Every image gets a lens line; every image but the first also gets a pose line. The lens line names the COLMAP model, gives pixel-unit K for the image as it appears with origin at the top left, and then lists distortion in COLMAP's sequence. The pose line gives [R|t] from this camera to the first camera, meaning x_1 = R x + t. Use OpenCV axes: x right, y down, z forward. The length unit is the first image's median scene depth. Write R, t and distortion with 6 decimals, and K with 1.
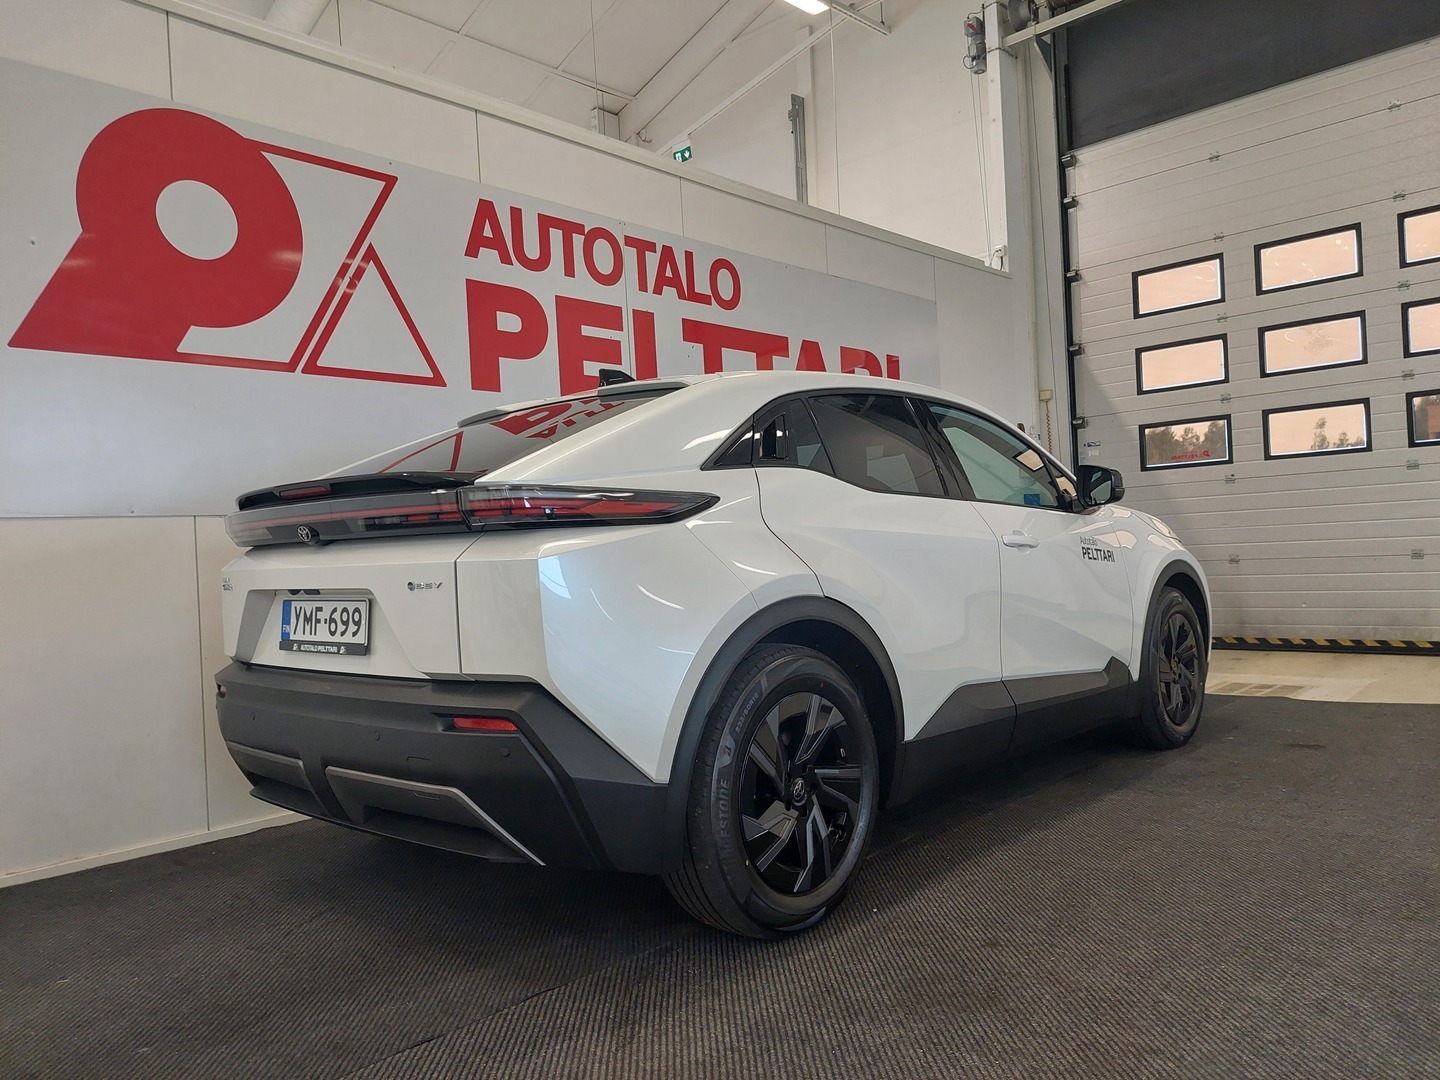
lens RADIAL K [[1020.6, 0, 735.5], [0, 1020.6, 545.6], [0, 0, 1]] dist [0.068621, -0.069632]
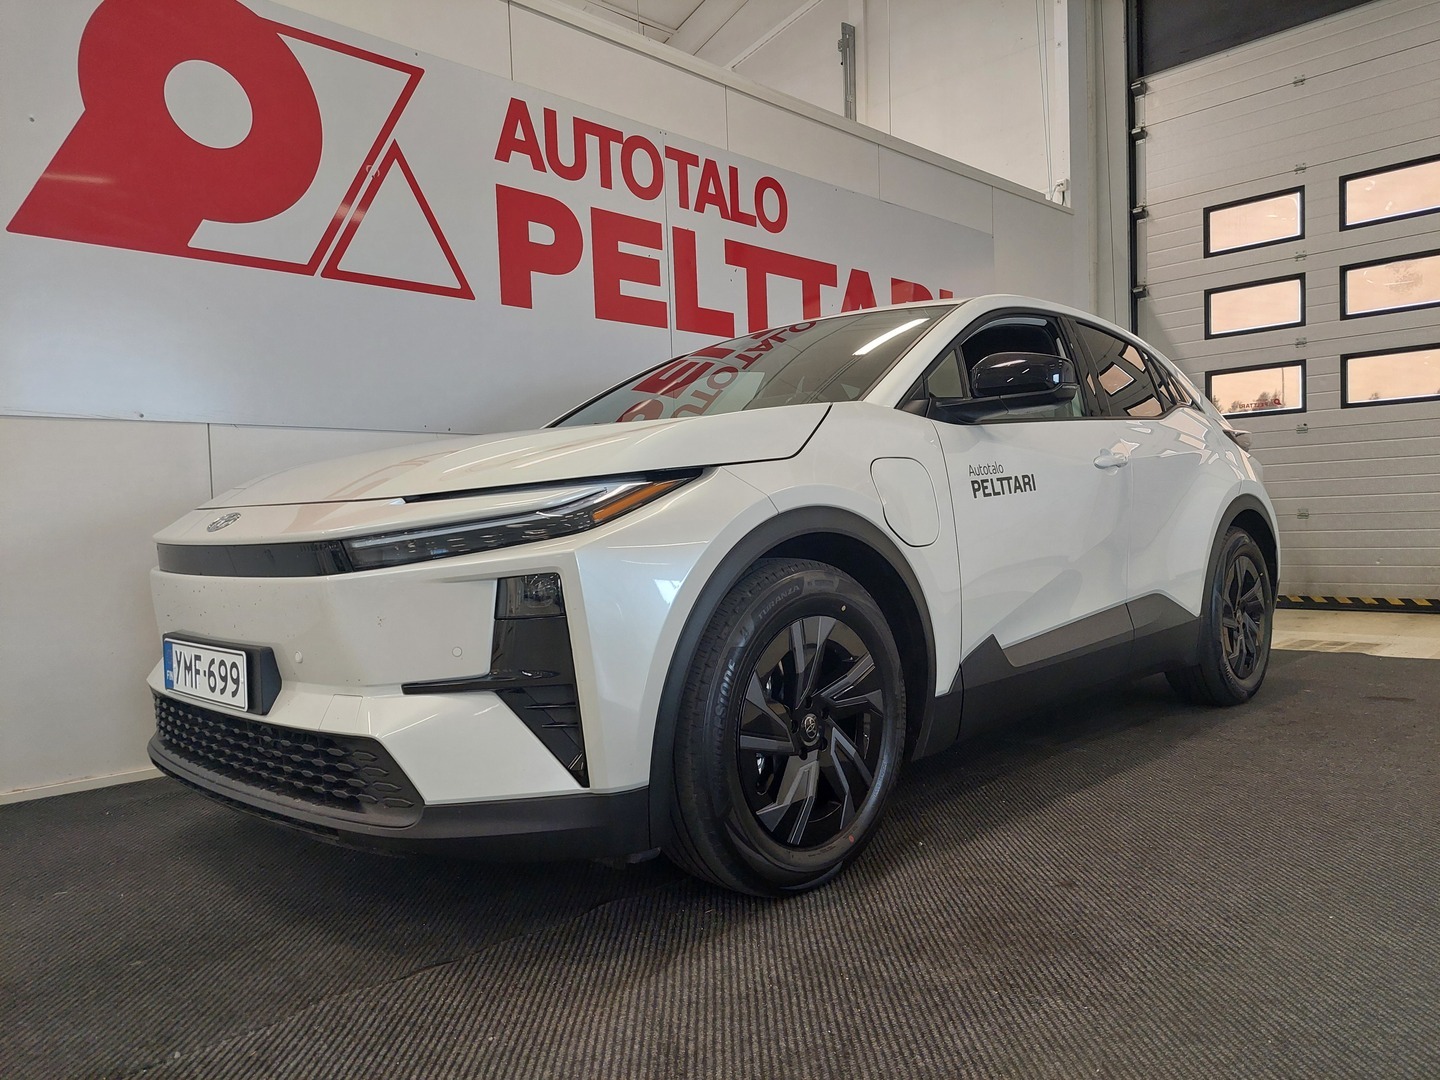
lens RADIAL K [[1019.9, 0, 732.3], [0, 1019.9, 562.6], [0, 0, 1]] dist [0.052351, -0.047356]
pose [[0.999197, 0.017693, -0.035953, -0.007600], [-0.016058, 0.998846, 0.045260, 0.037608], [0.036712, -0.044646, 0.998328, 0.058367]]
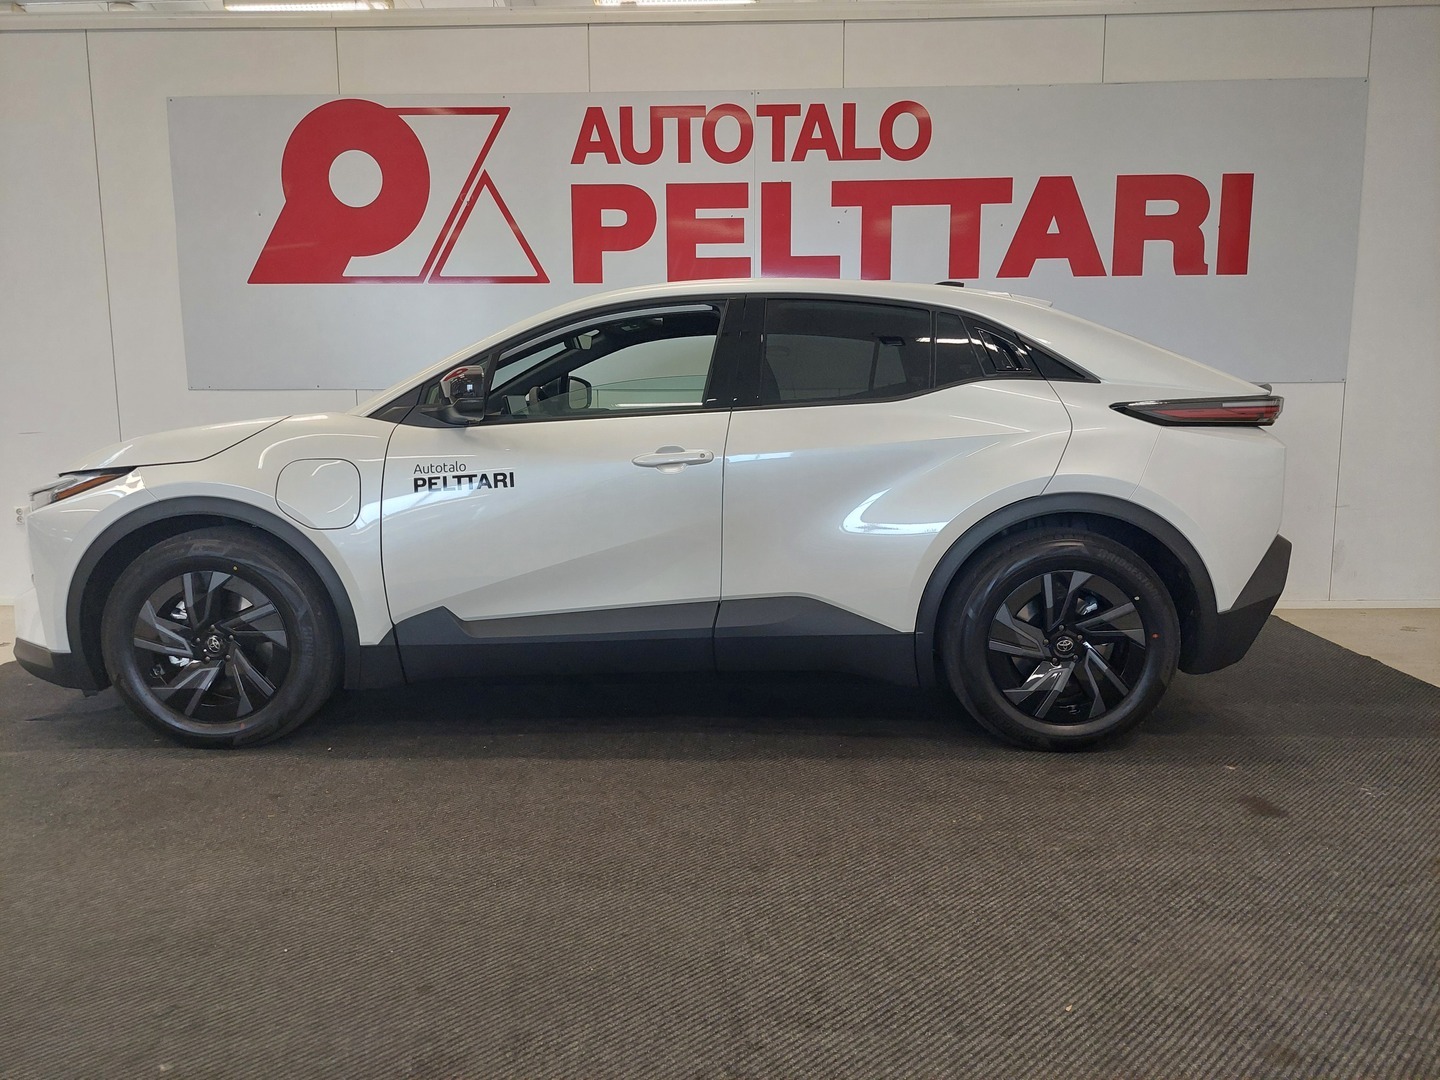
lens RADIAL K [[1016.2, 0, 732.4], [0, 1016.2, 534.0], [0, 0, 1]] dist [0.091040, -0.111634]
pose [[0.655704, 0.144364, -0.741088, 0.756683], [-0.028437, 0.985575, 0.166830, -0.067563], [0.754482, -0.088317, 0.650351, 0.340358]]
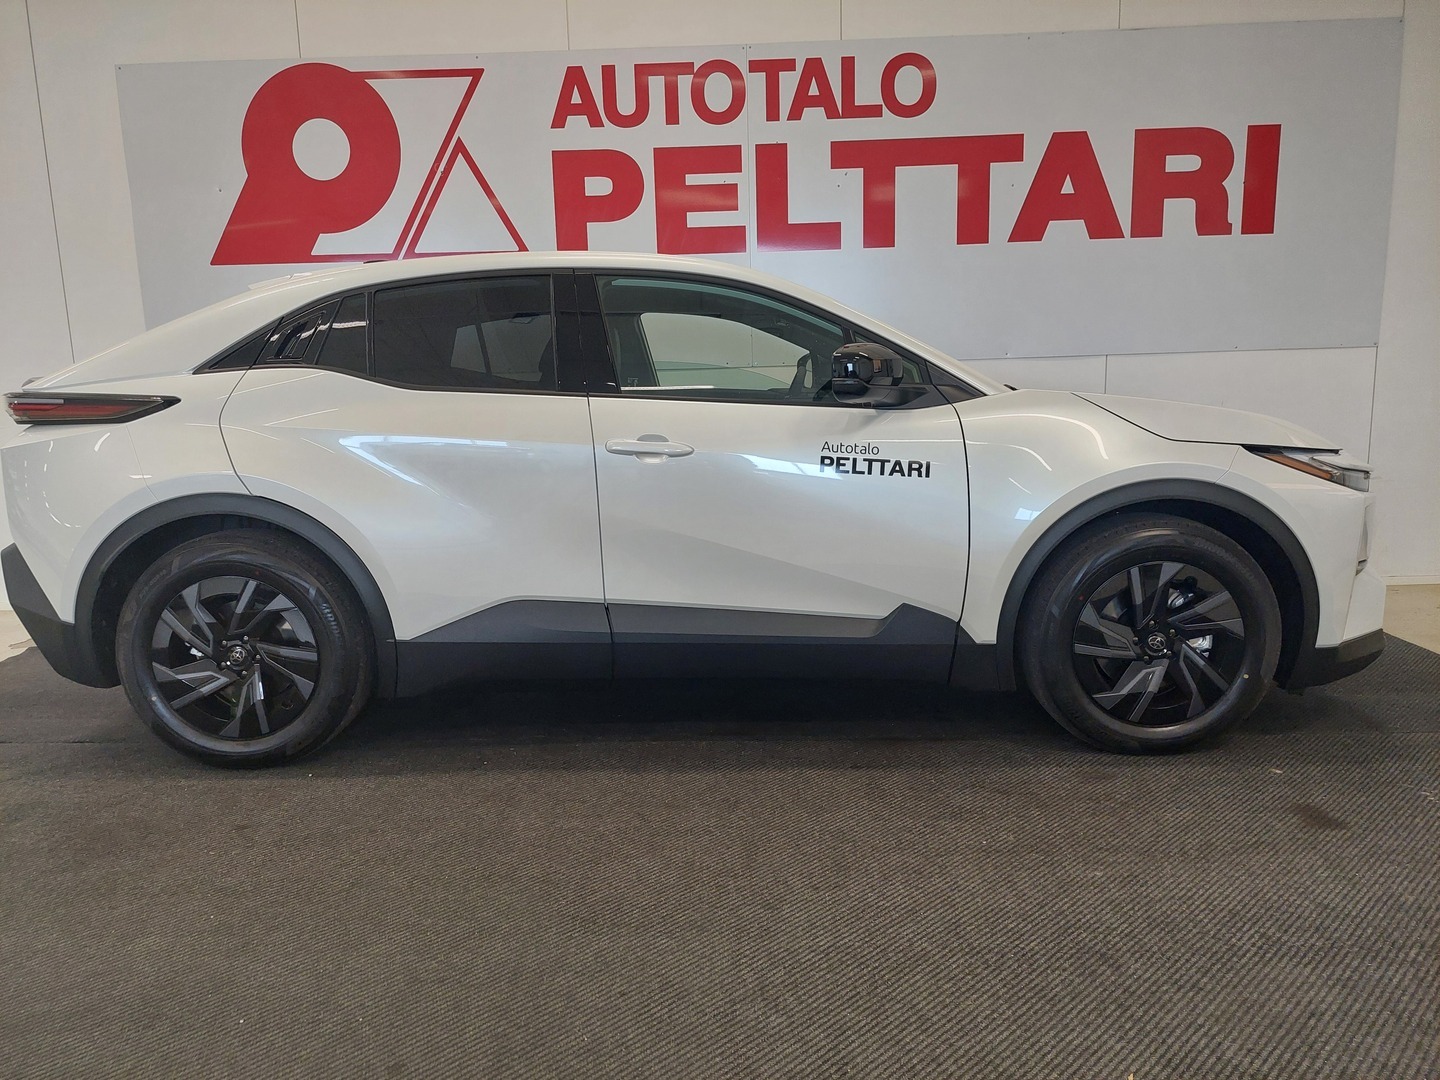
lens RADIAL K [[1020.6, 0, 735.5], [0, 1020.6, 545.6], [0, 0, 1]] dist [0.068621, -0.069632]
pose [[0.661619, 0.155982, -0.733437, 0.712739], [-0.008054, 0.979546, 0.201057, -0.070042], [0.749797, -0.127116, 0.649343, 0.377226]]
